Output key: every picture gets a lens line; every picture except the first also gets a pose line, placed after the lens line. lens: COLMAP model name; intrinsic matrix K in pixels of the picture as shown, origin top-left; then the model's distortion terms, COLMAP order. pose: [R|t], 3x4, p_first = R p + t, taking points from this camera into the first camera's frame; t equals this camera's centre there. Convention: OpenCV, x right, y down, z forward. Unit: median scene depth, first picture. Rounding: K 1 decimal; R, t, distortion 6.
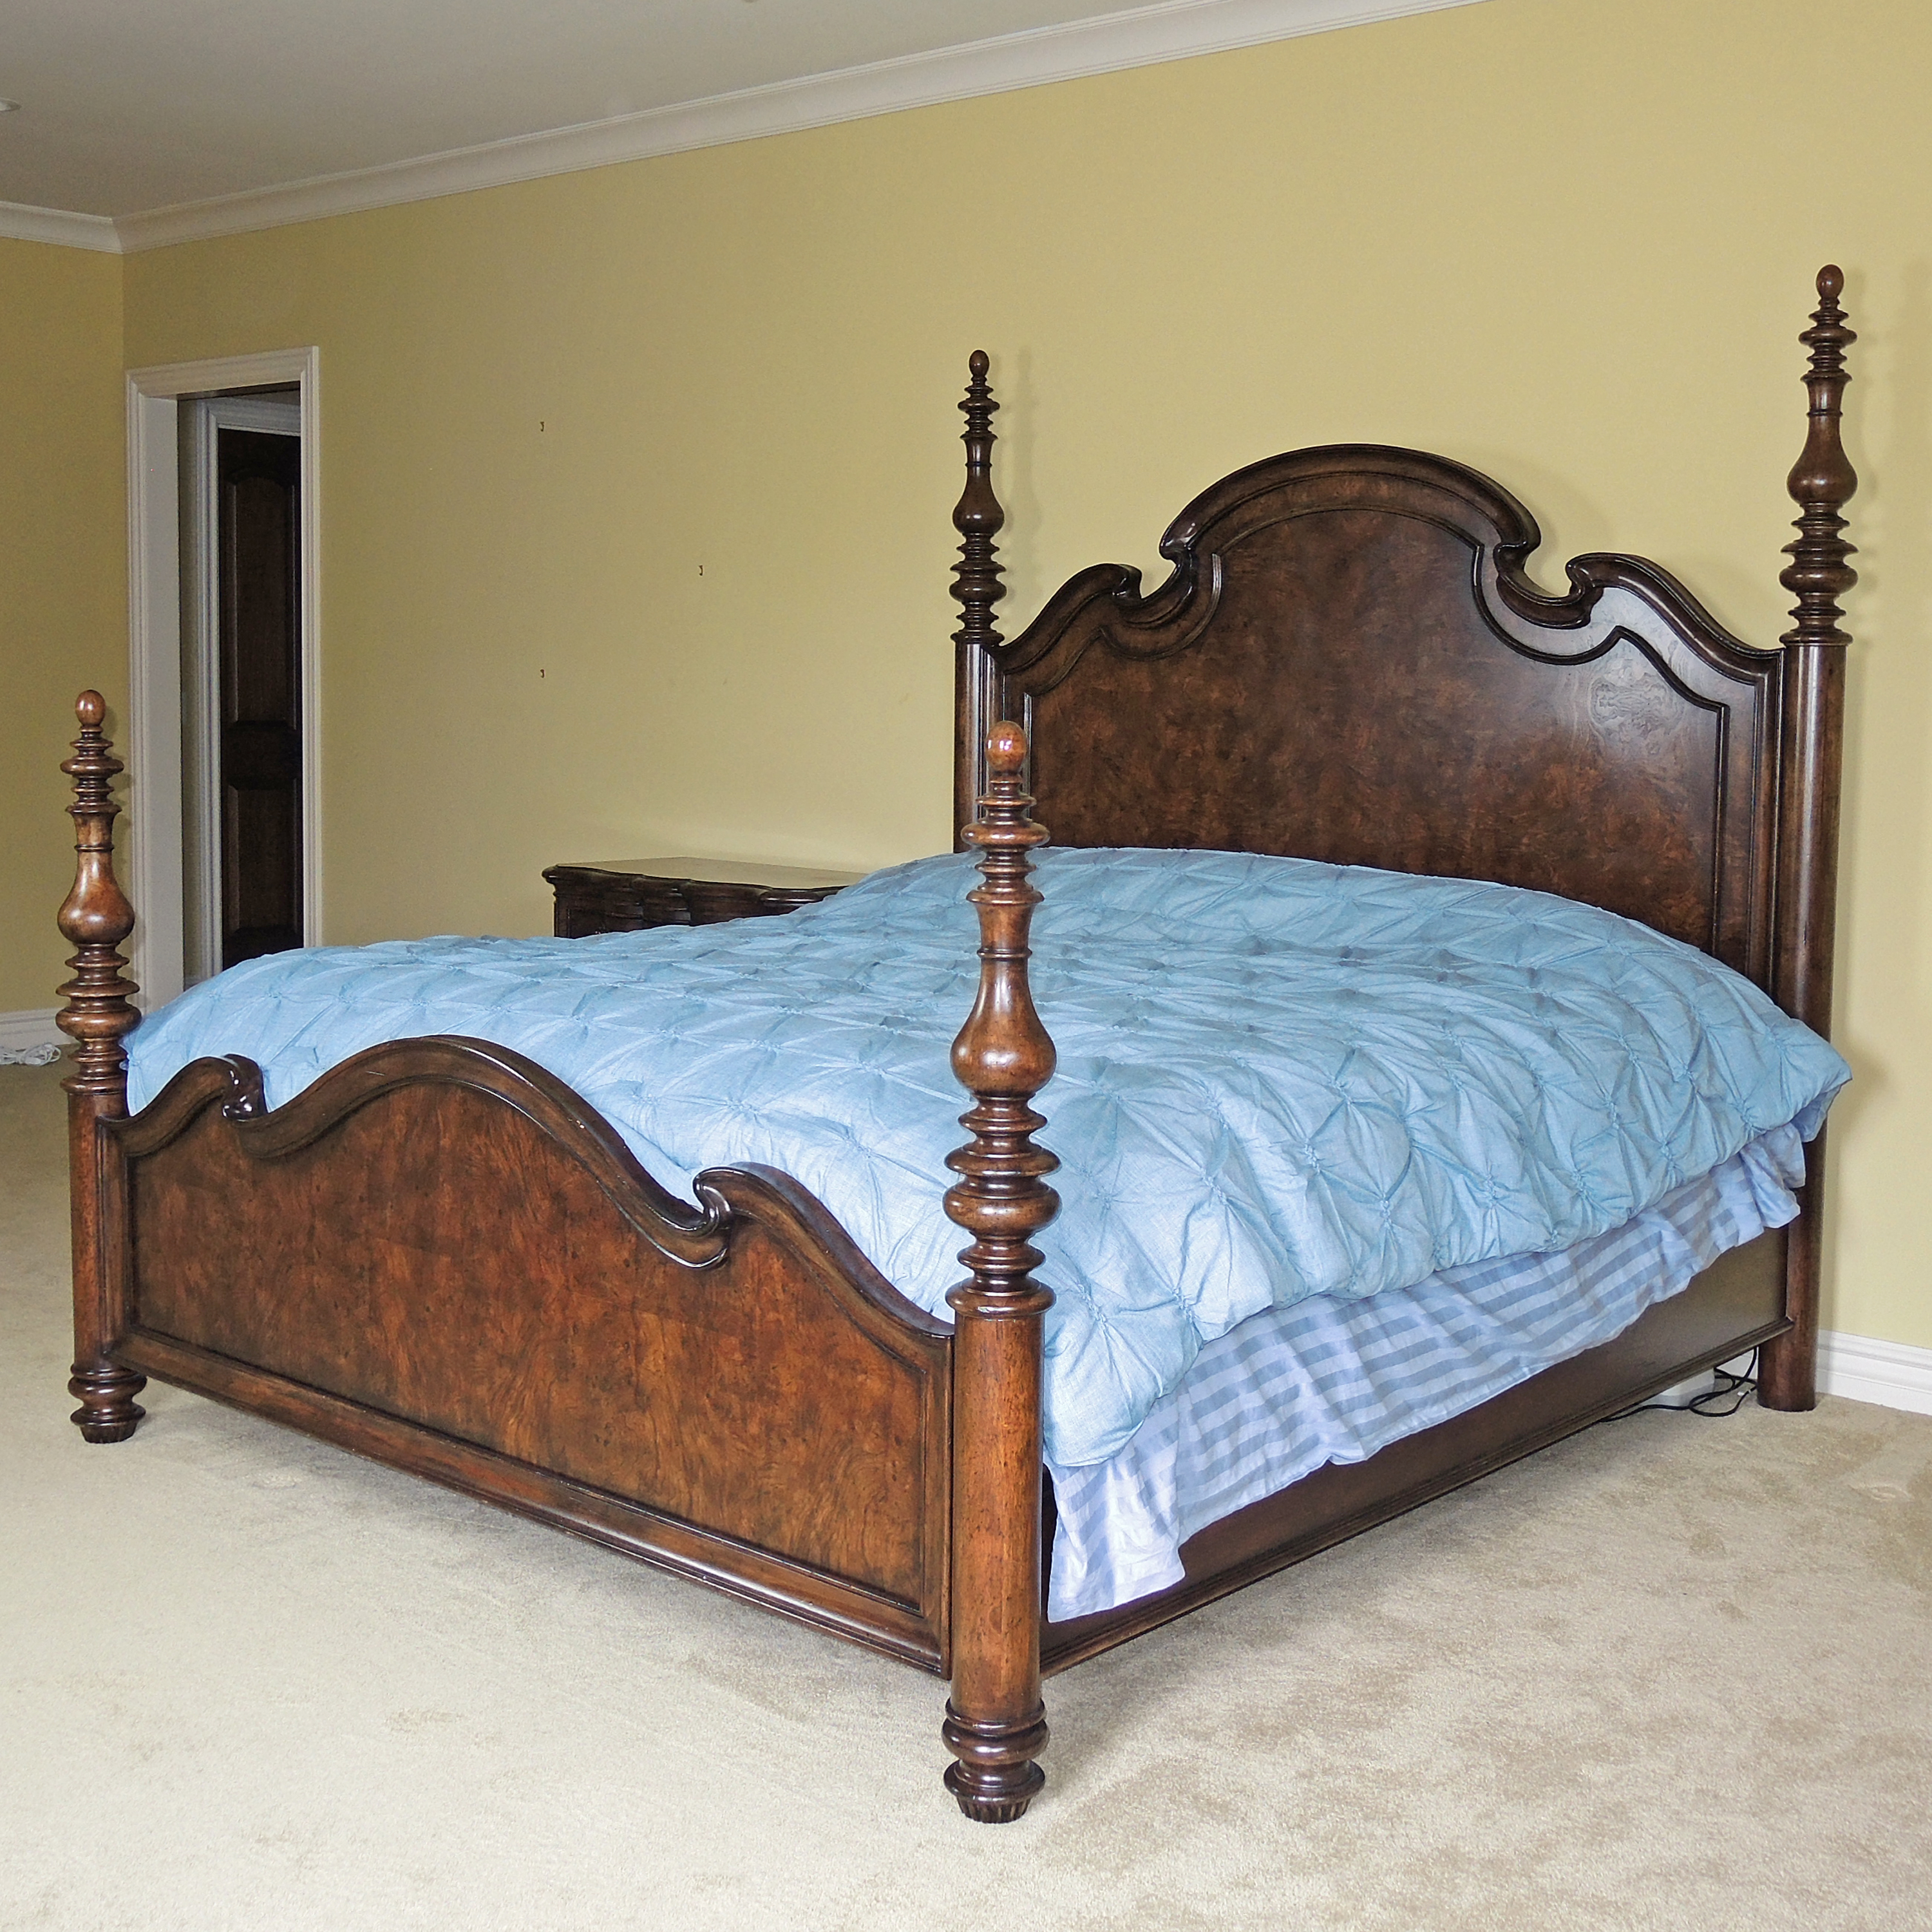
lens RADIAL K [[2458.1, 0, 1035.5], [0, 2458.1, 875.7], [0, 0, 1]] dist [0.009105, -0.033452]
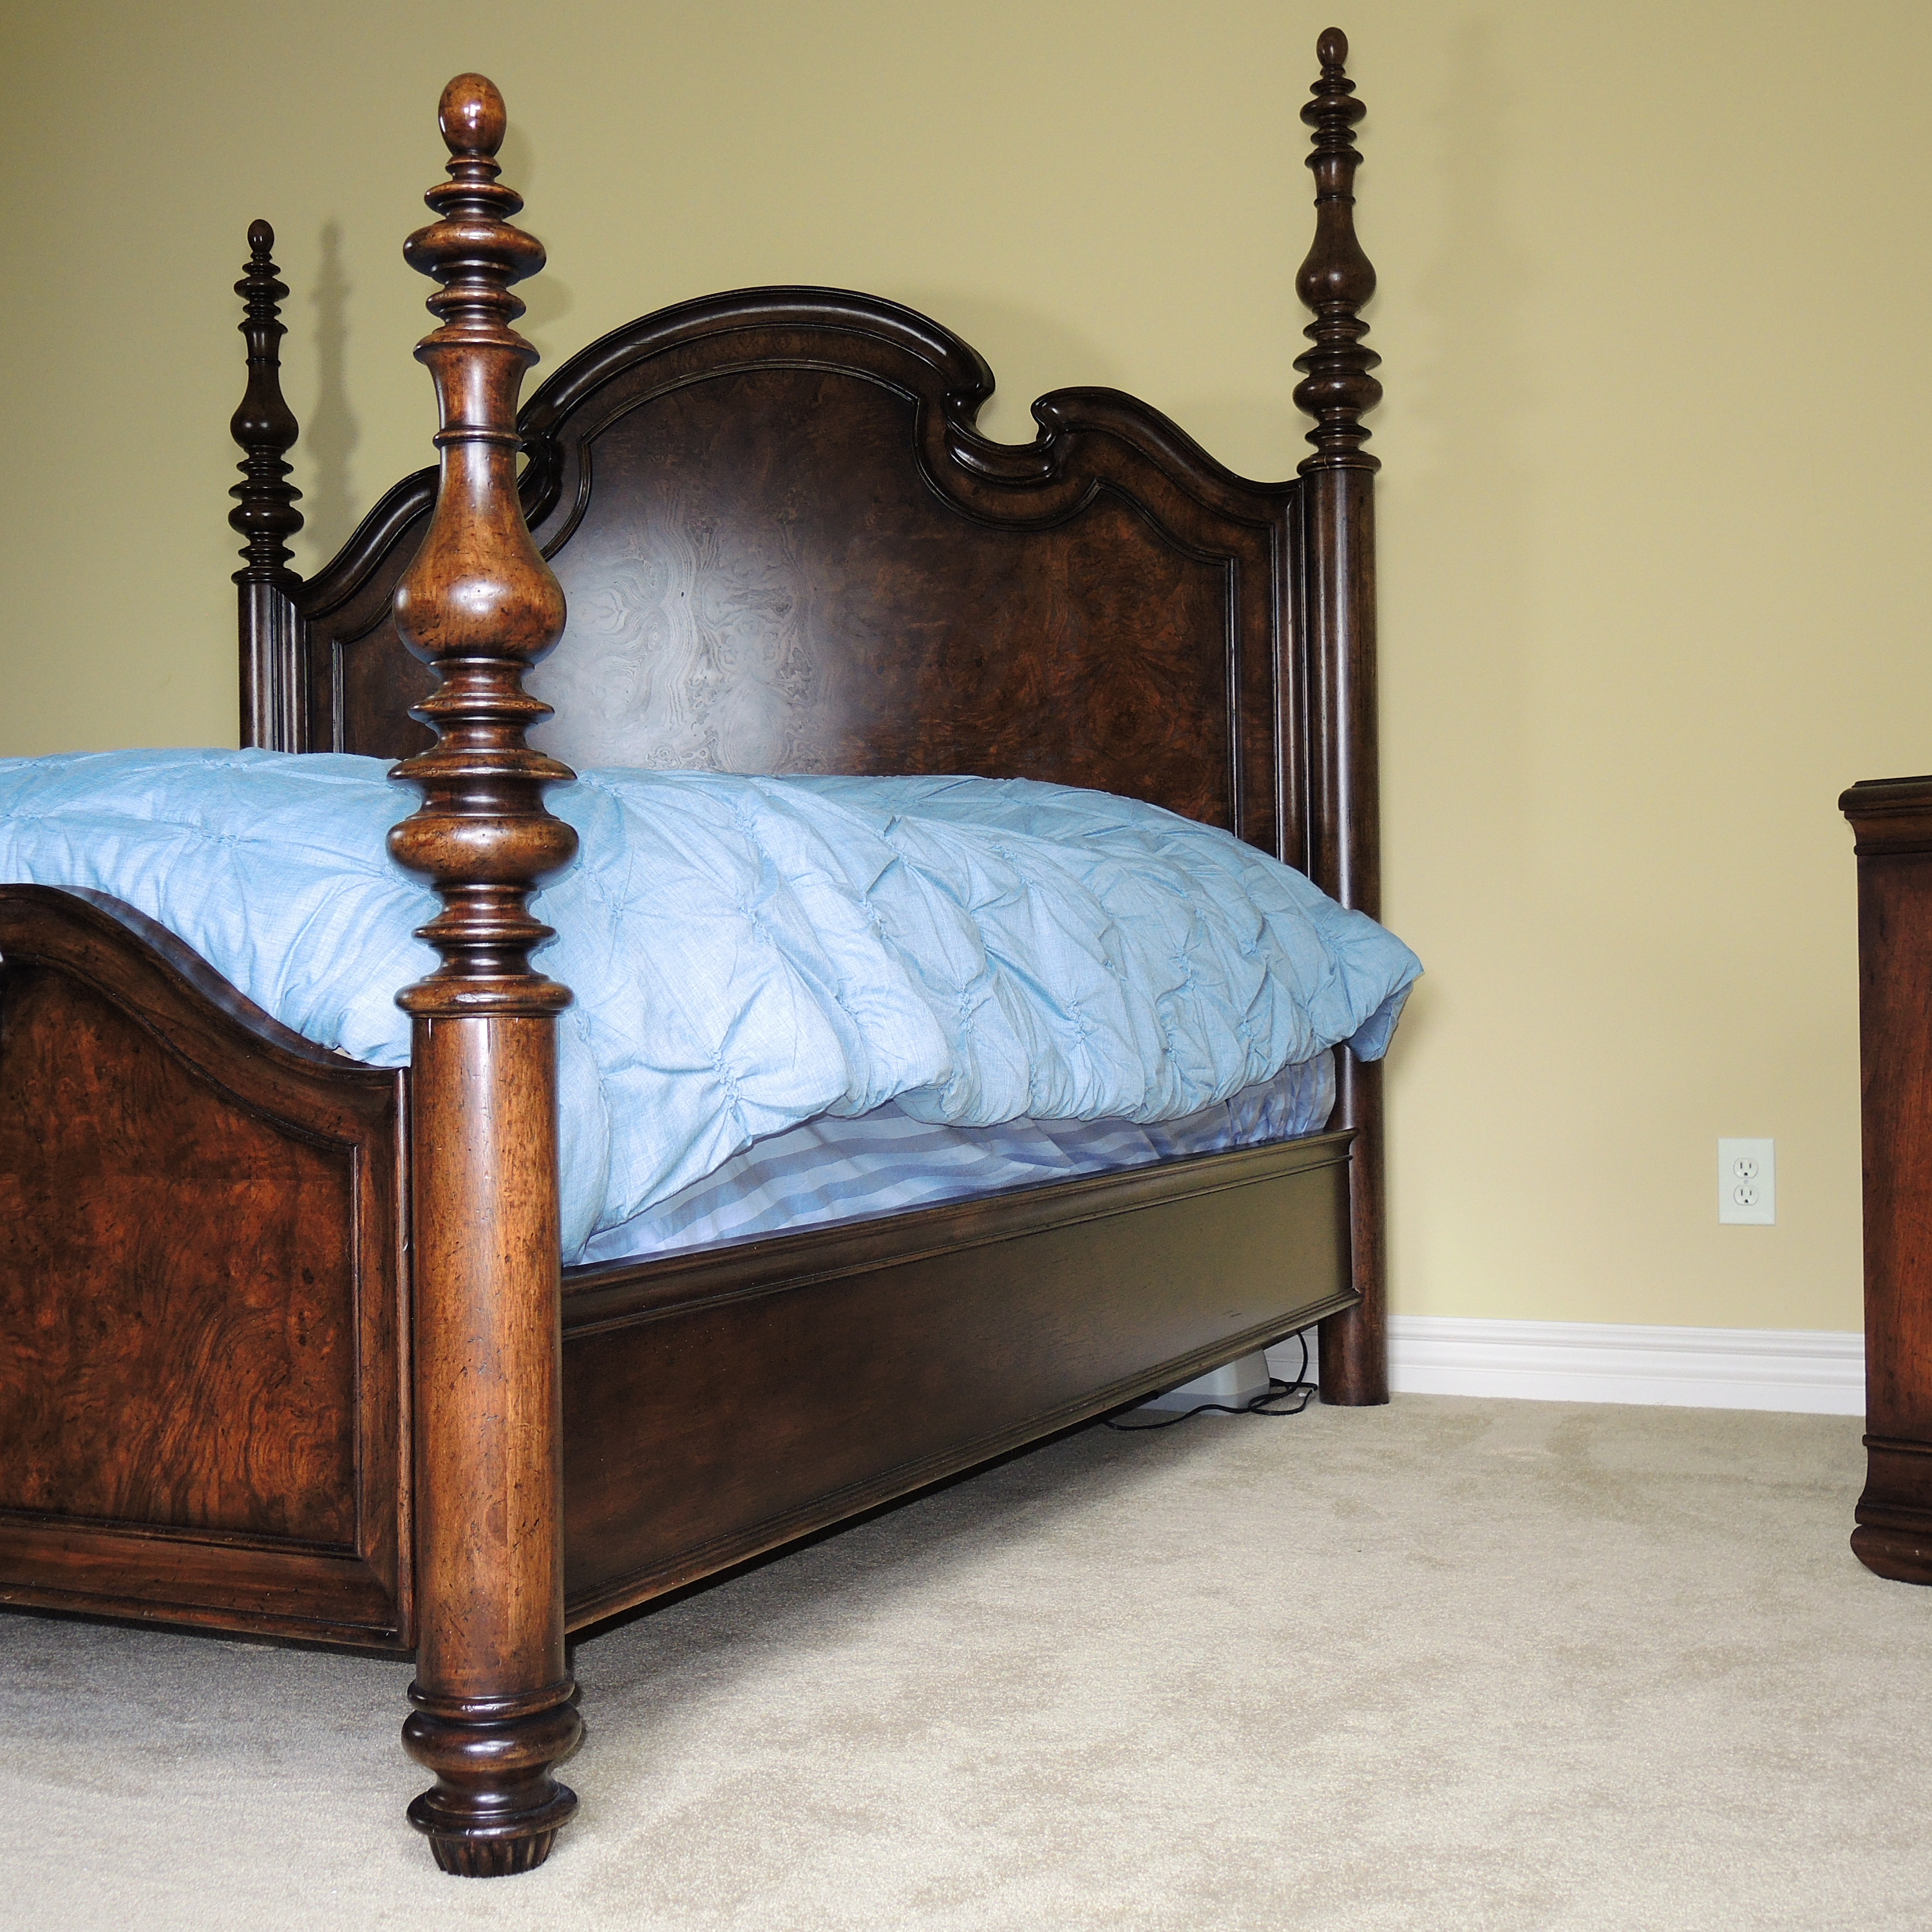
lens RADIAL K [[2540.1, 0, 966.0], [0, 2540.1, 966.0], [0, 0, 1]] dist [0.023605, -0.018723]
pose [[0.960974, -0.023668, 0.275625, -0.068757], [0.049636, 0.994916, -0.087623, 0.208694], [-0.272150, 0.097884, 0.957263, 0.326726]]
